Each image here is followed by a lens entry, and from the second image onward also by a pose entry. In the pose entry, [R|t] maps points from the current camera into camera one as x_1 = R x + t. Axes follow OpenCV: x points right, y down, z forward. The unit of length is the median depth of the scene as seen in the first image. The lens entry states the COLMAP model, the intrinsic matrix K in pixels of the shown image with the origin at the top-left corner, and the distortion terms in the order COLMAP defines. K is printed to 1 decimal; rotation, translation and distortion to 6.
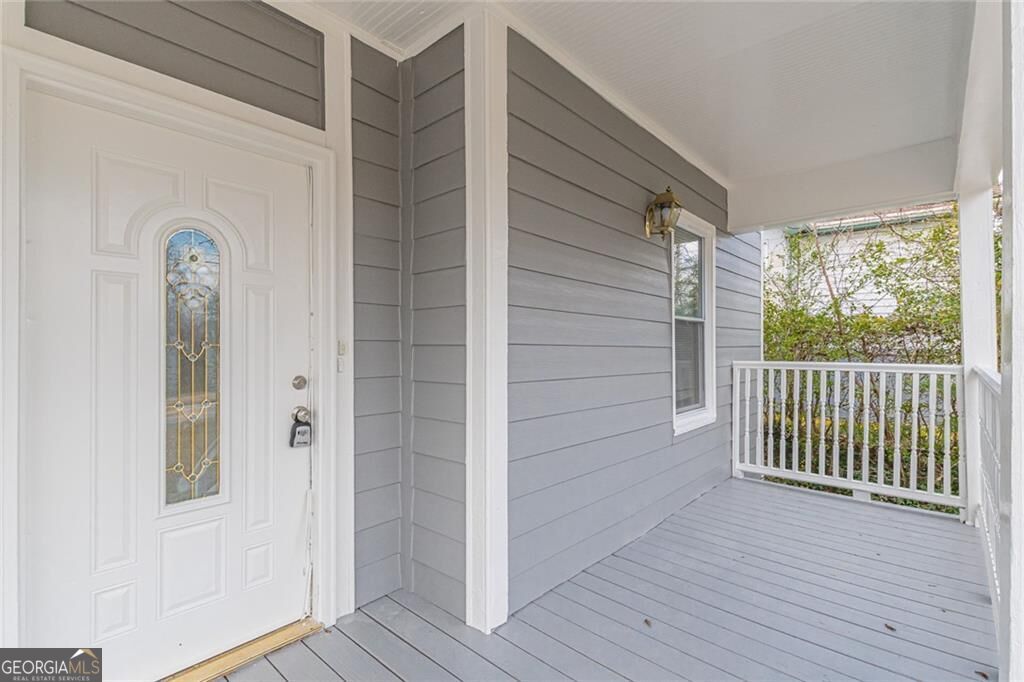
lens RADIAL K [[464.9, 0, 514.0], [0, 464.9, 347.0], [0, 0, 1]] dist [0.008854, -0.001585]
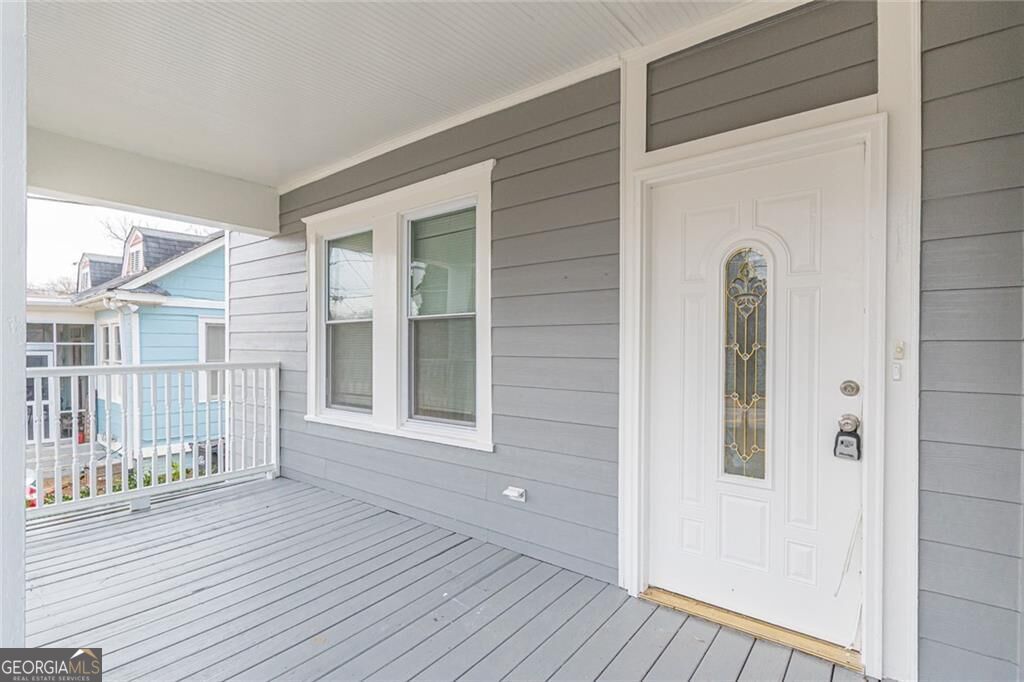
lens RADIAL K [[484.0, 0, 516.5], [0, 484.0, 345.3], [0, 0, 1]] dist [0.002108, 0.000327]
pose [[0.077878, 0.011279, -0.996899, 0.217539], [0.003949, 0.999925, 0.011621, -0.010524], [0.996955, -0.004842, 0.077828, 0.143820]]
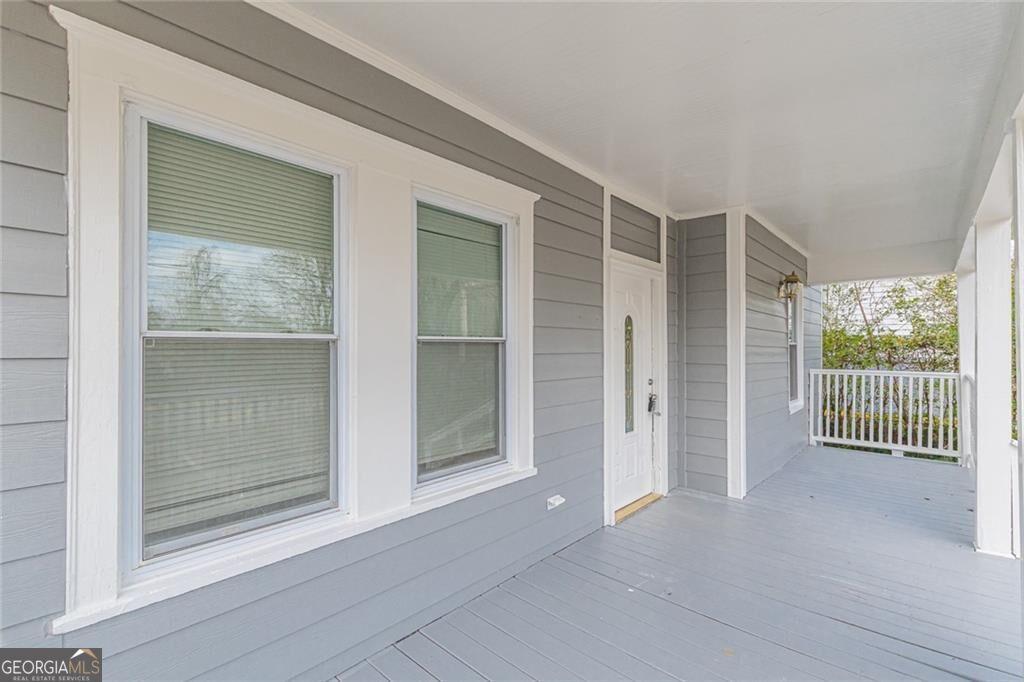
lens RADIAL K [[464.9, 0, 514.3], [0, 464.9, 346.5], [0, 0, 1]] dist [0.008854, -0.001585]
pose [[0.999972, 0.003430, 0.006589, -0.559881], [-0.003403, 0.999986, -0.004099, -0.037891], [-0.006603, 0.004076, 0.999970, -0.575213]]
